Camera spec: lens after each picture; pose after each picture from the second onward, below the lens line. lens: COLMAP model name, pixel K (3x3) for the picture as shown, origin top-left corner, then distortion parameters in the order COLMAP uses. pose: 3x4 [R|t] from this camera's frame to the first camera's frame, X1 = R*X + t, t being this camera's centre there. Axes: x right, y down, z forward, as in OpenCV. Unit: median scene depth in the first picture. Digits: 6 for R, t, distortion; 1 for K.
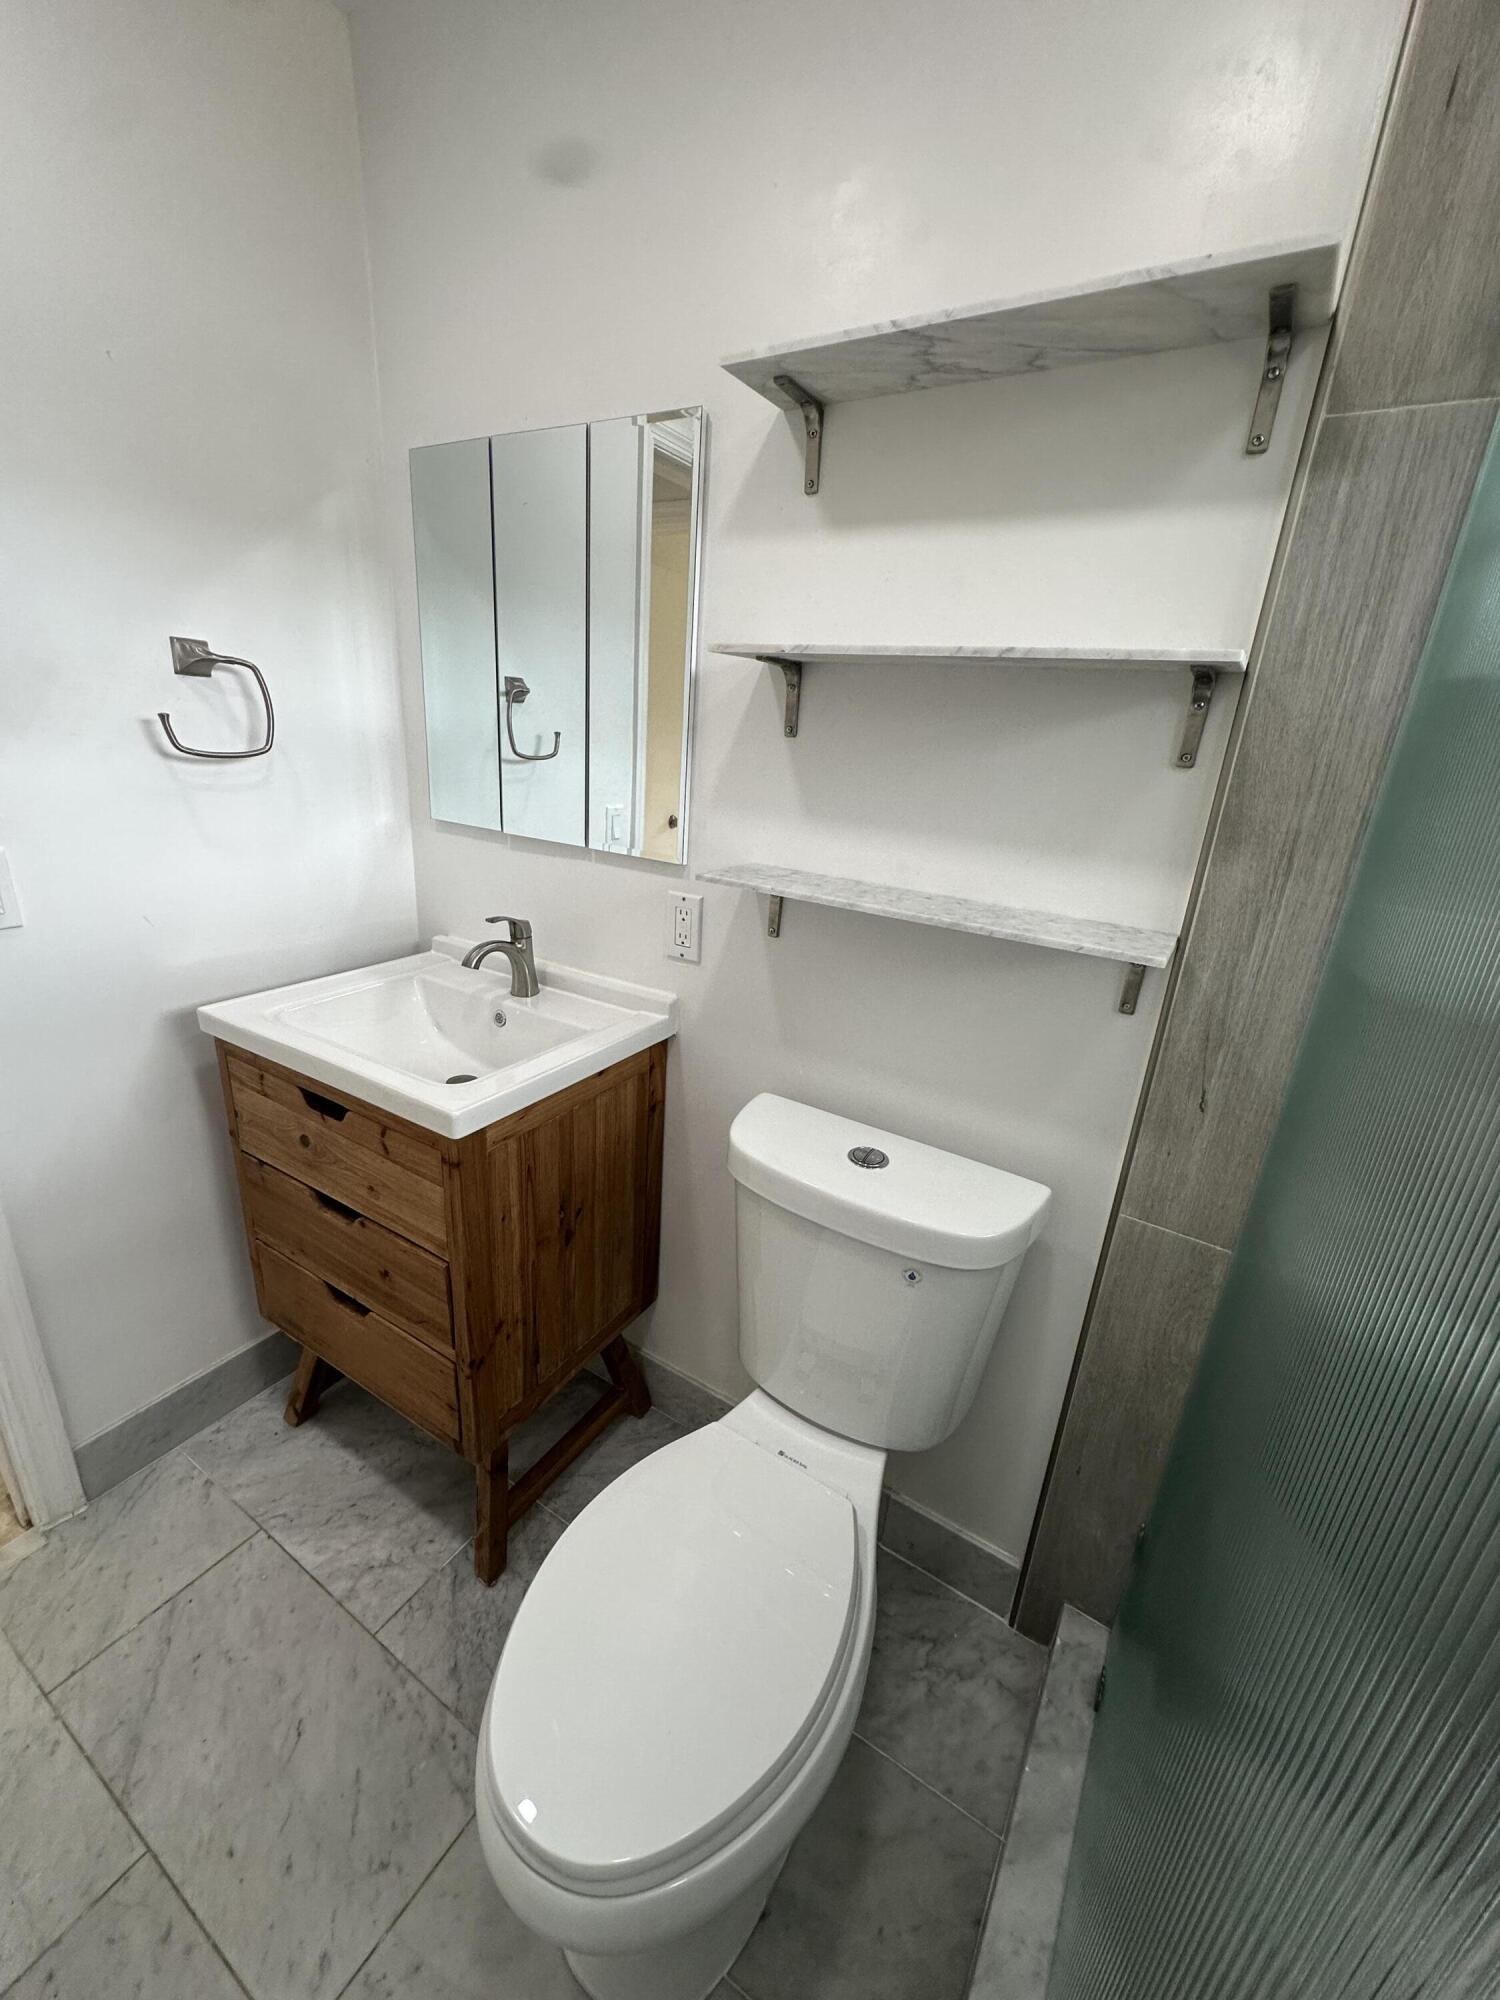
lens RADIAL K [[793.8, 0, 753.9], [0, 793.8, 996.8], [0, 0, 1]] dist [-0.006731, 0.001784]
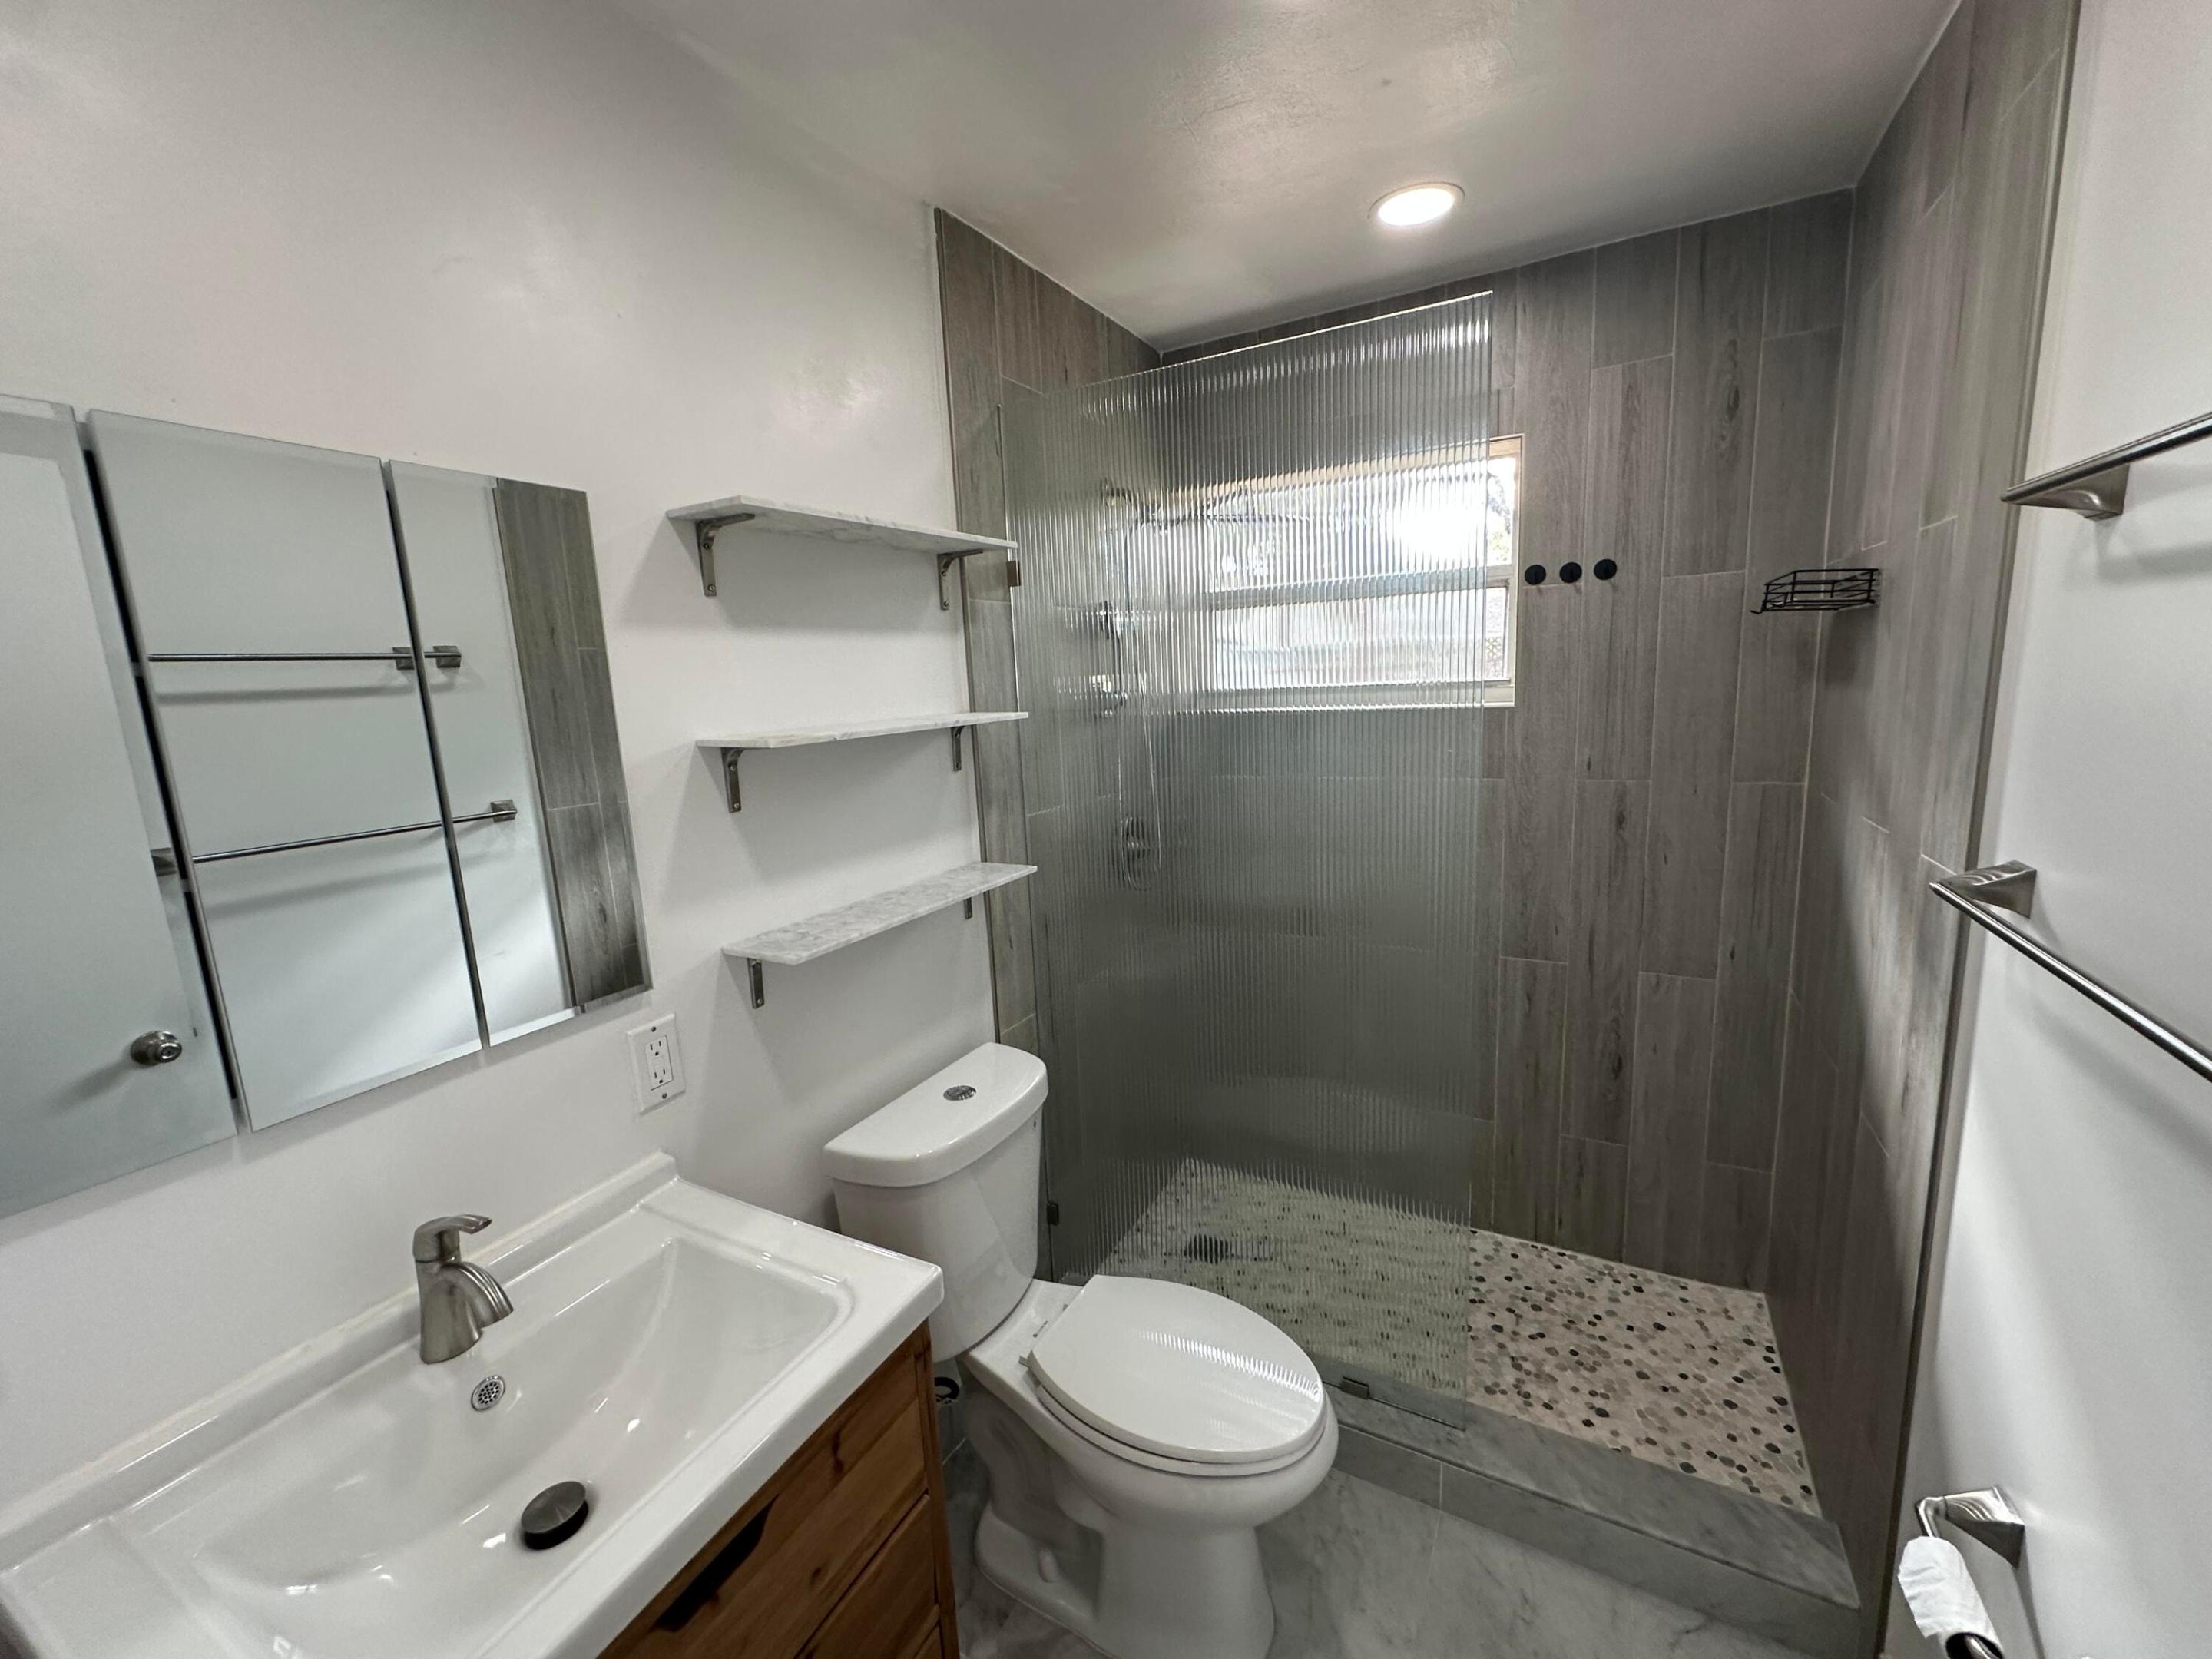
lens RADIAL K [[877.9, 0, 1103.1], [0, 877.9, 822.8], [0, 0, 1]] dist [-0.006731, 0.001784]
pose [[-0.043387, -0.229206, 0.972410, -1.063460], [0.368042, 0.901208, 0.228844, -0.399410], [-0.928796, 0.367817, 0.045257, 0.521013]]
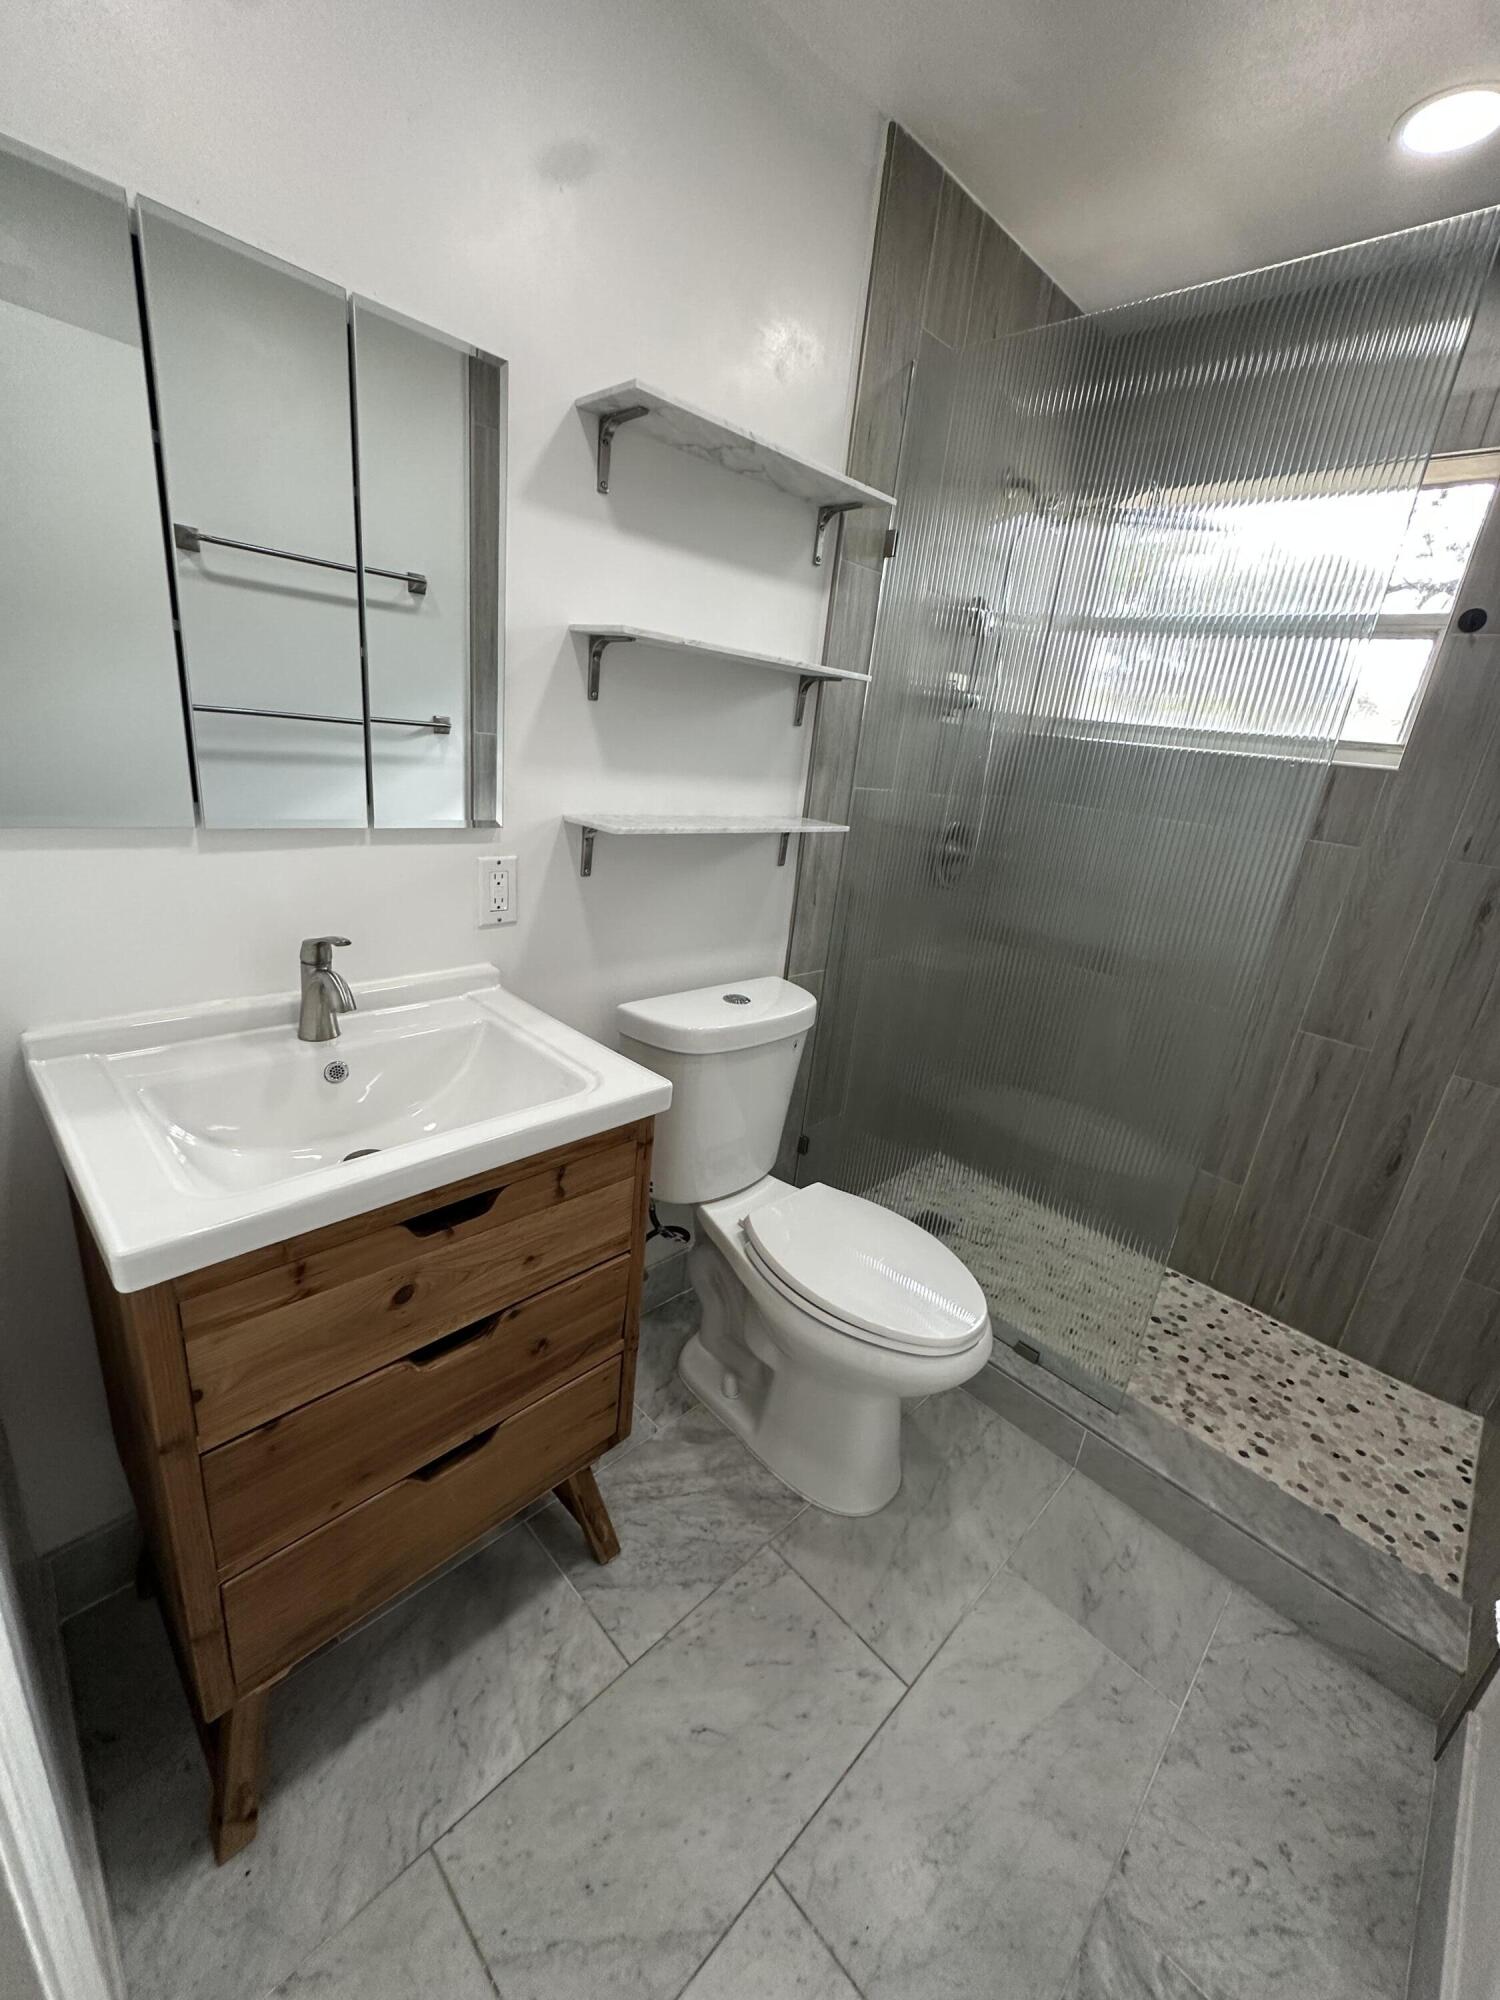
lens RADIAL K [[793.8, 0, 752.9], [0, 793.8, 996.6], [0, 0, 1]] dist [-0.006731, 0.001784]
pose [[0.244981, -0.347672, 0.905046, -1.102349], [0.228648, 0.927879, 0.294552, -0.214130], [-0.942181, 0.134777, 0.306807, 0.481279]]
